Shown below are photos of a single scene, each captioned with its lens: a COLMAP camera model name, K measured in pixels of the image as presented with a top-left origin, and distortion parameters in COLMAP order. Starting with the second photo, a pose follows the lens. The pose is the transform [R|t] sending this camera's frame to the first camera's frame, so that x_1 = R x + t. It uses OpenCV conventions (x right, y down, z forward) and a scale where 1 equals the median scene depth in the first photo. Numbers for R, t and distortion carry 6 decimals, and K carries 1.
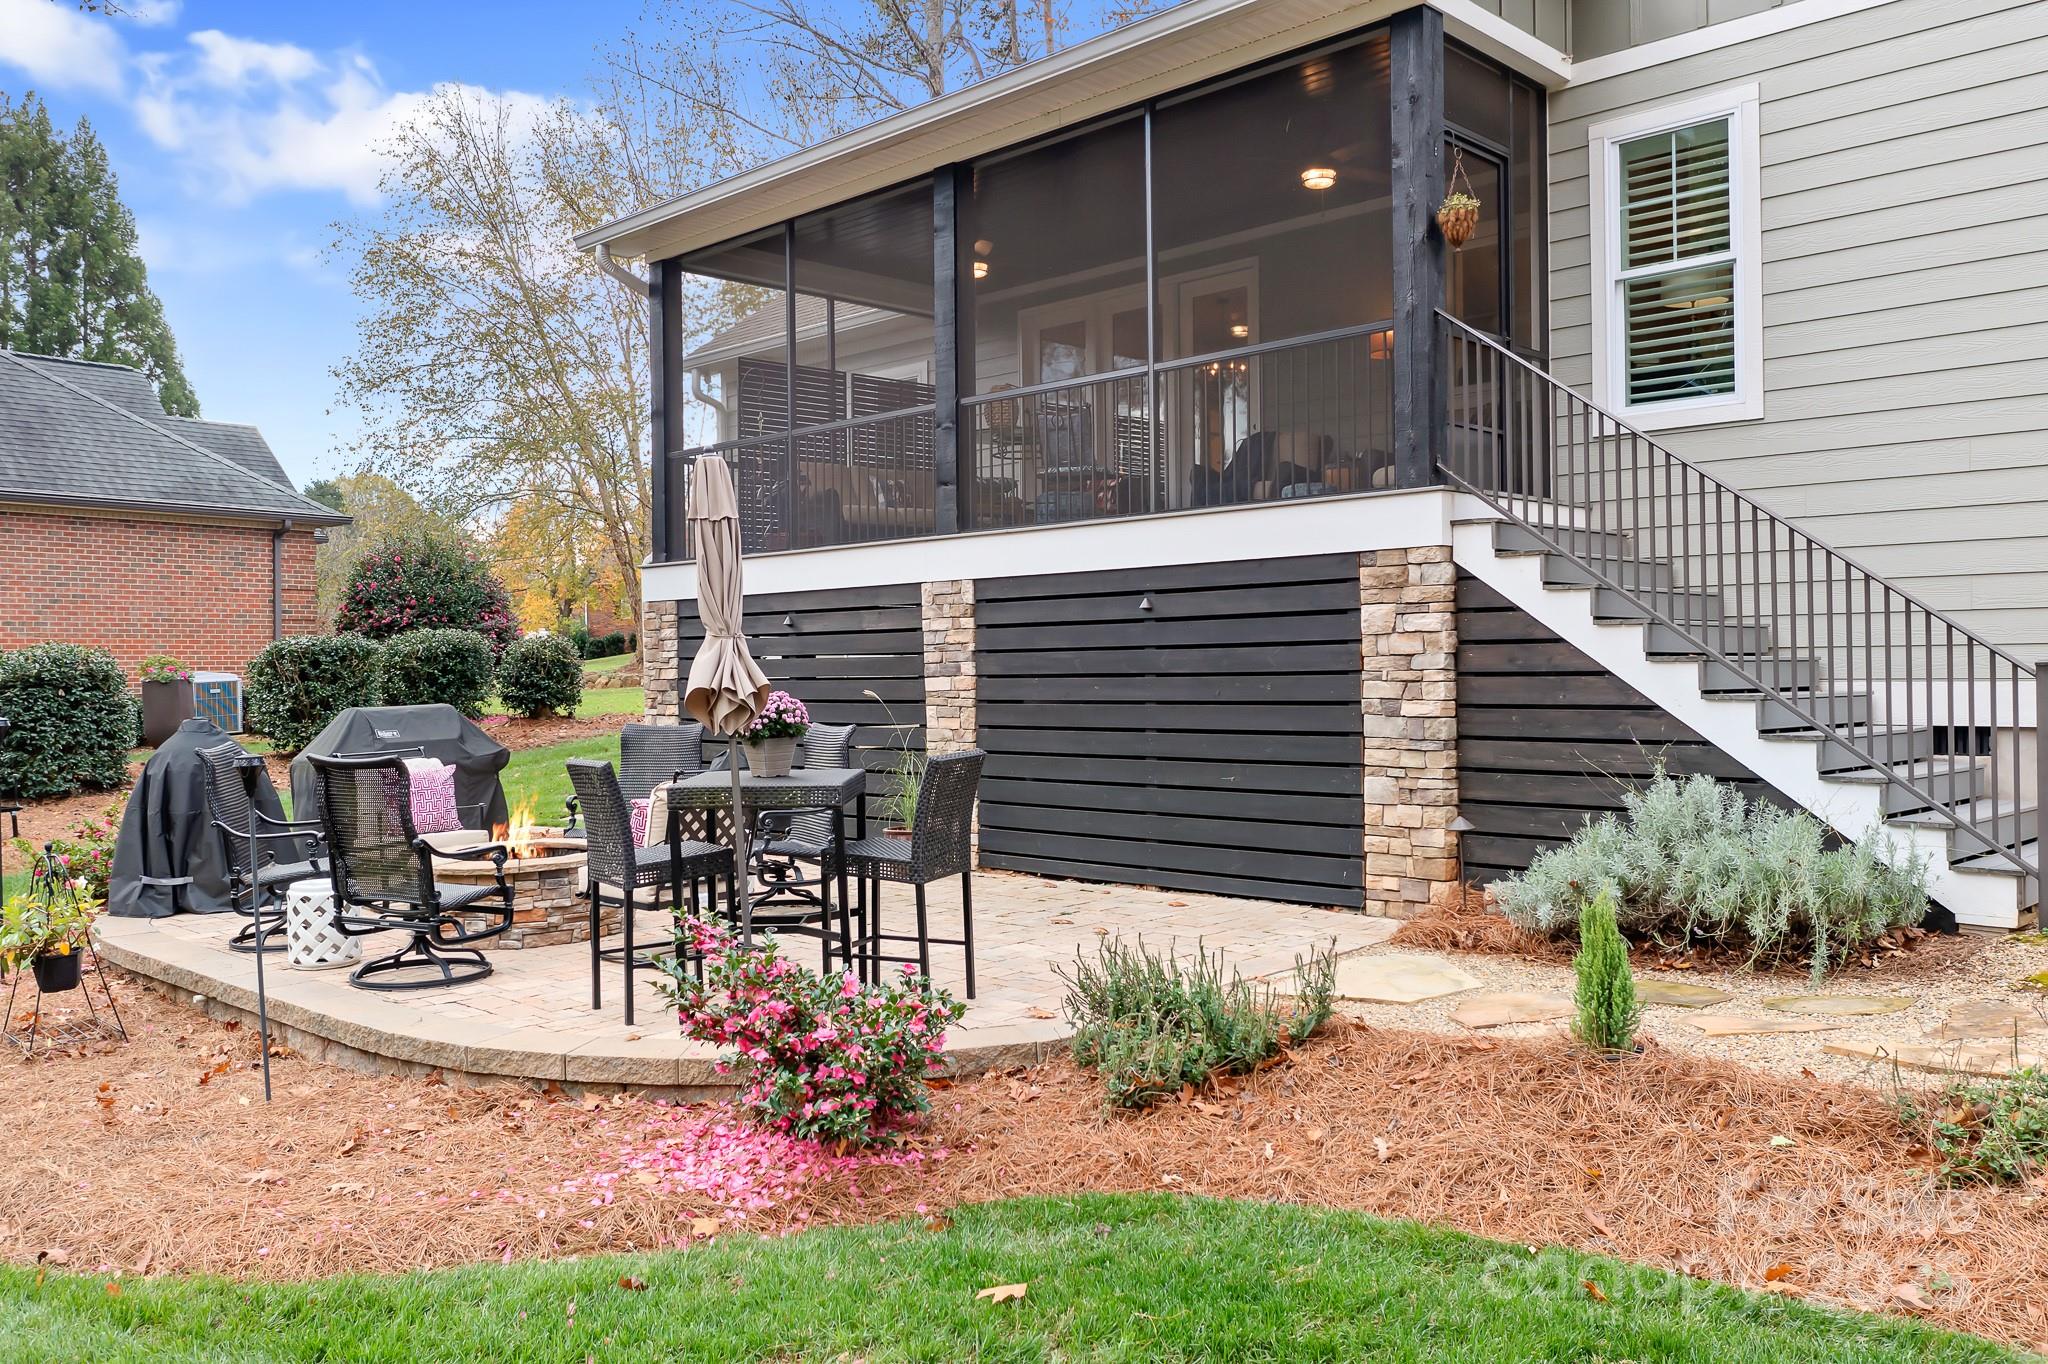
lens RADIAL K [[1653.0, 0, 1026.0], [0, 1653.0, 677.2], [0, 0, 1]] dist [-0.022437, 0.009565]
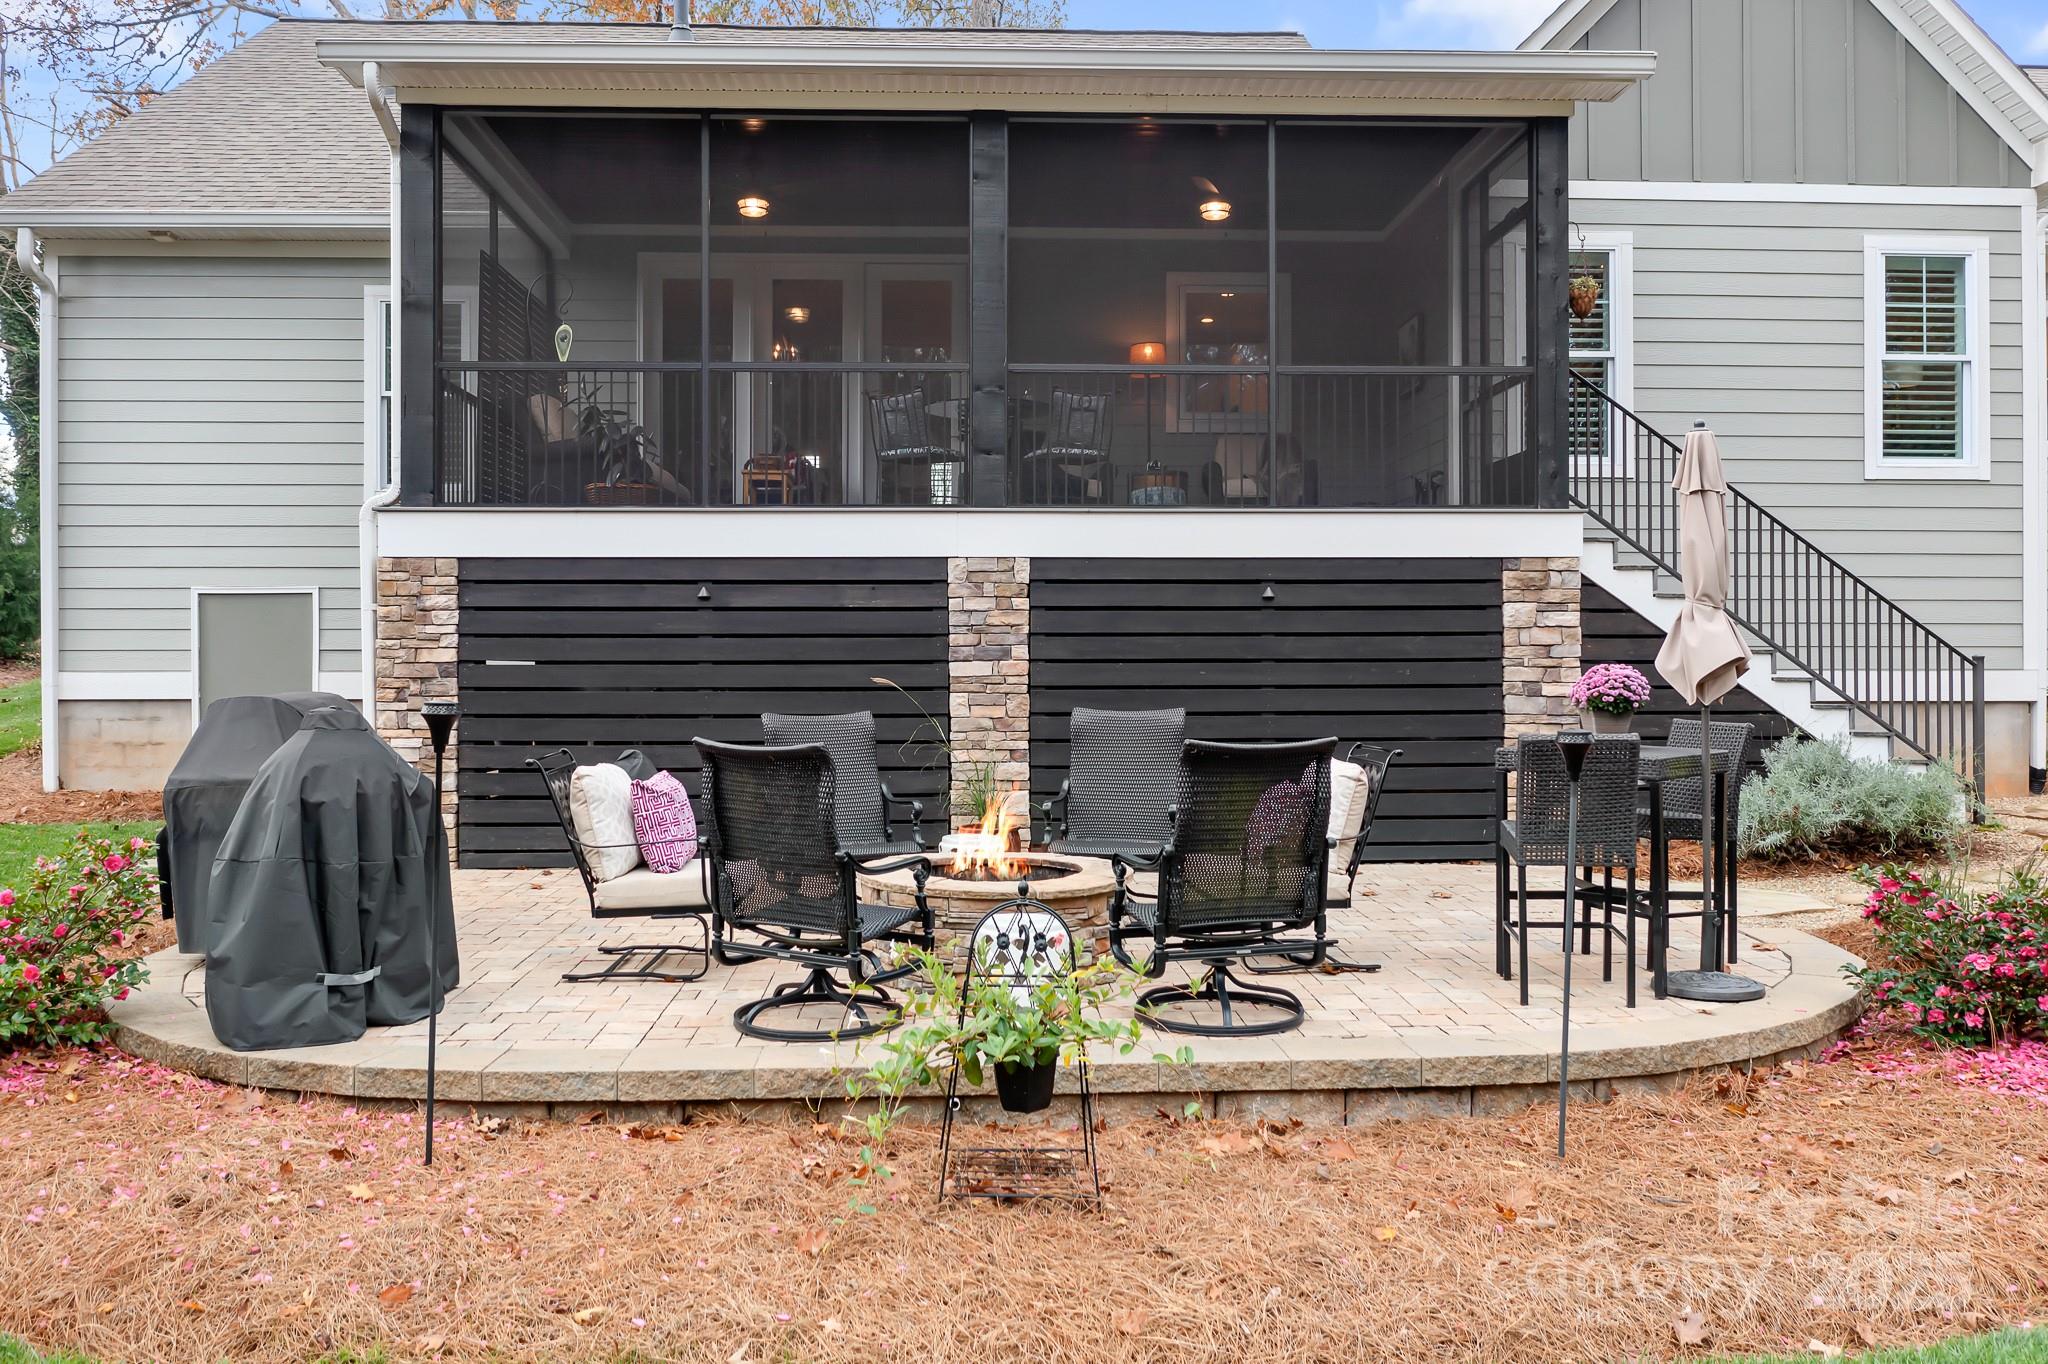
lens RADIAL K [[1653.0, 0, 1074.3], [0, 1653.0, 652.2], [0, 0, 1]] dist [-0.022437, 0.009565]
pose [[0.666786, 0.018888, 0.745009, -0.878262], [-0.002716, 0.999734, -0.022914, 0.019544], [-0.745244, 0.013255, 0.666660, 0.438655]]
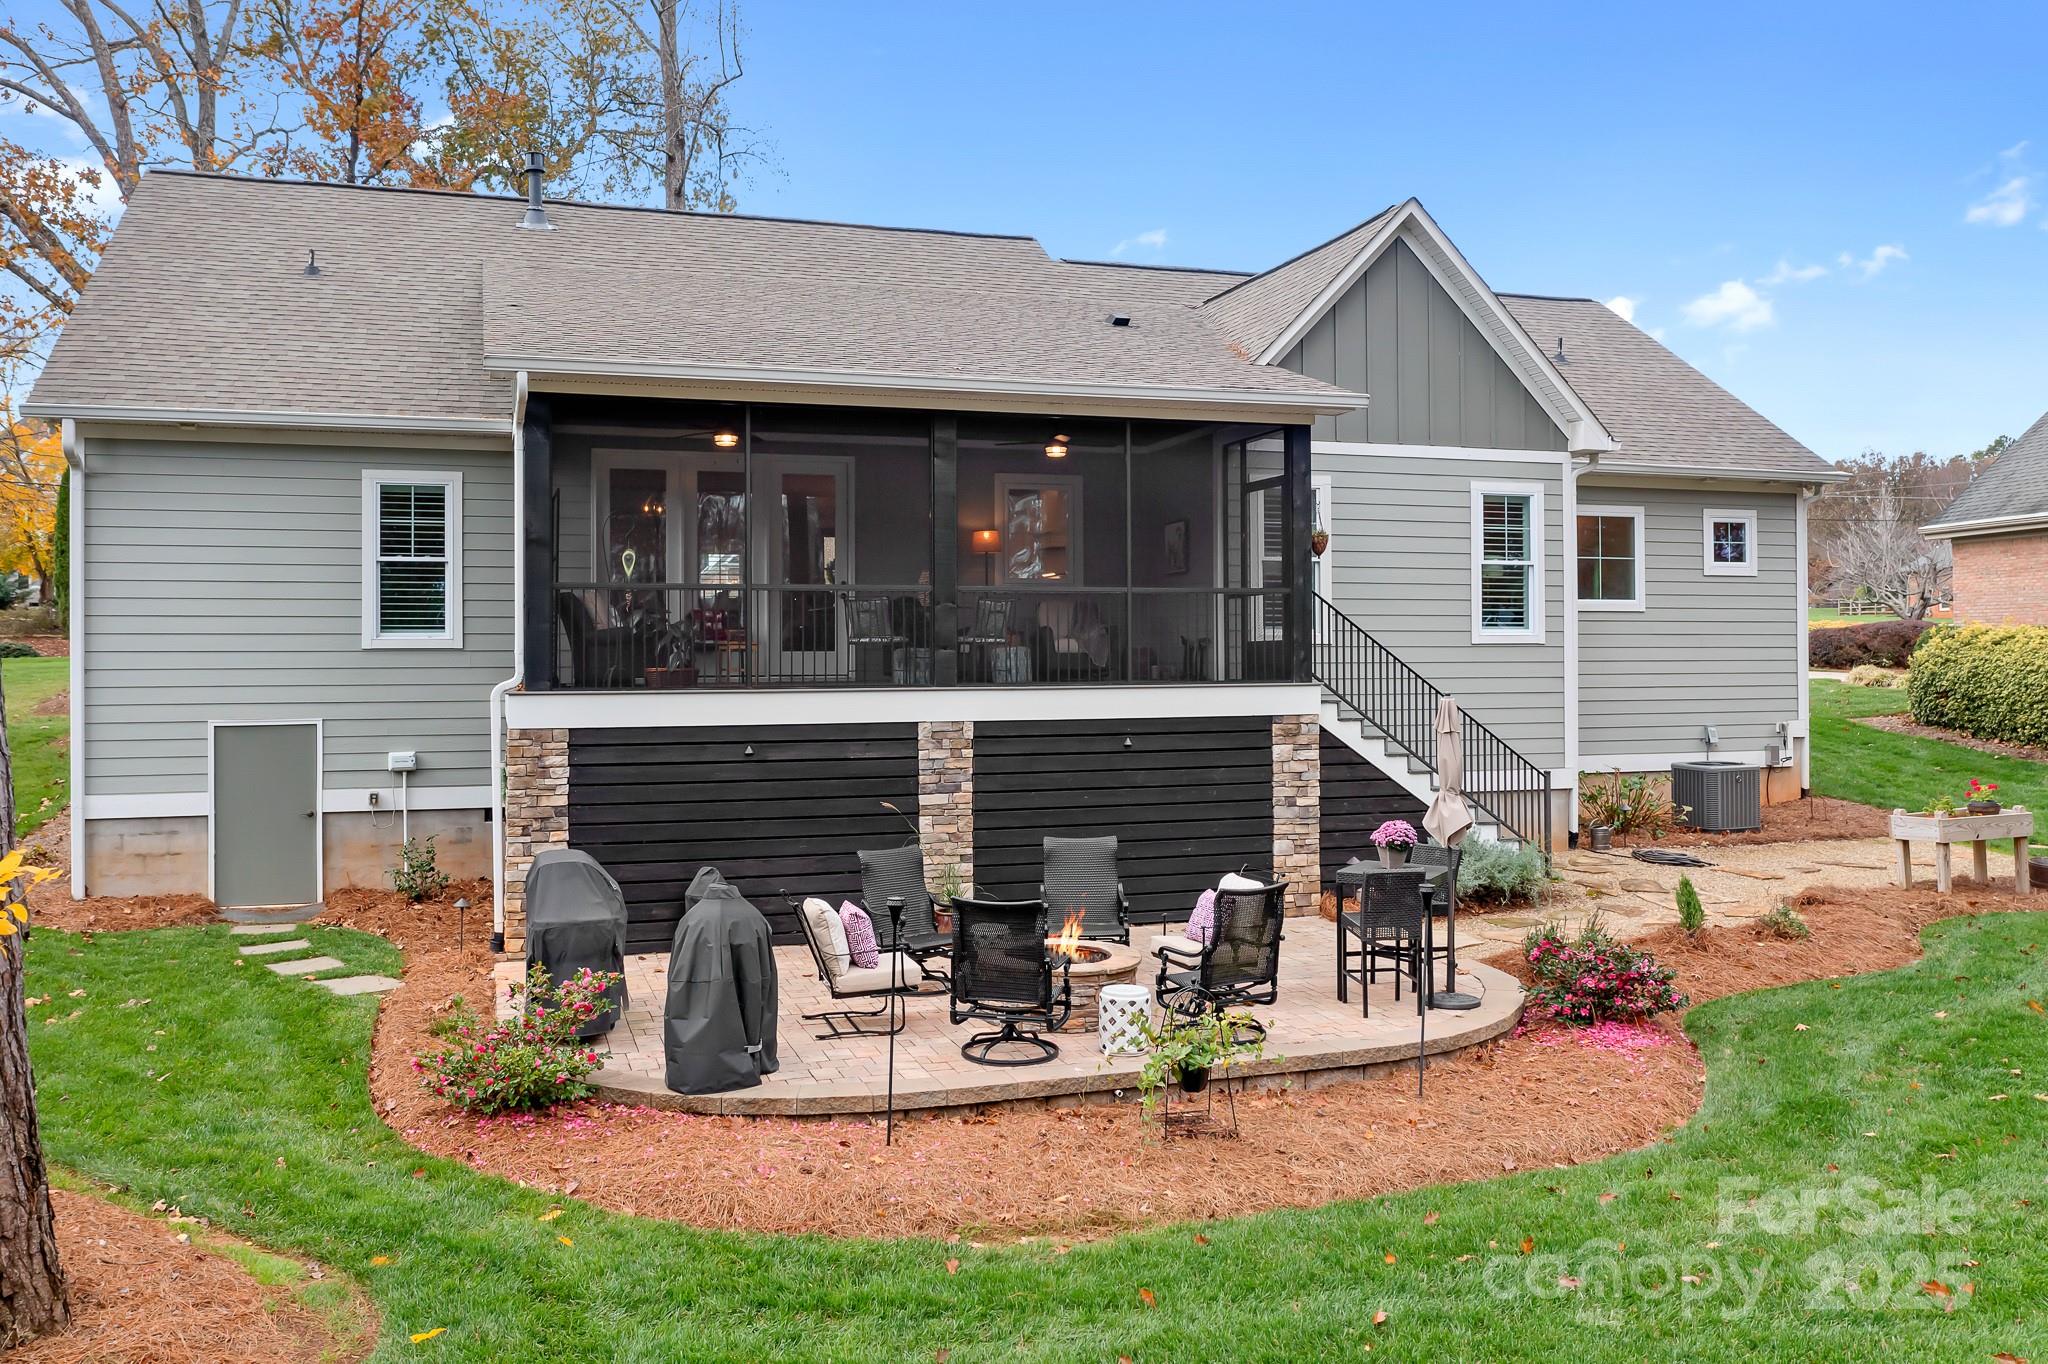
lens RADIAL K [[1653.0, 0, 1097.2], [0, 1653.0, 608.2], [0, 0, 1]] dist [-0.022437, 0.009565]
pose [[0.425552, 0.038122, 0.904131, -1.508825], [0.002217, 0.999065, -0.043168, -0.114921], [-0.904931, 0.020375, 0.425070, 0.401124]]
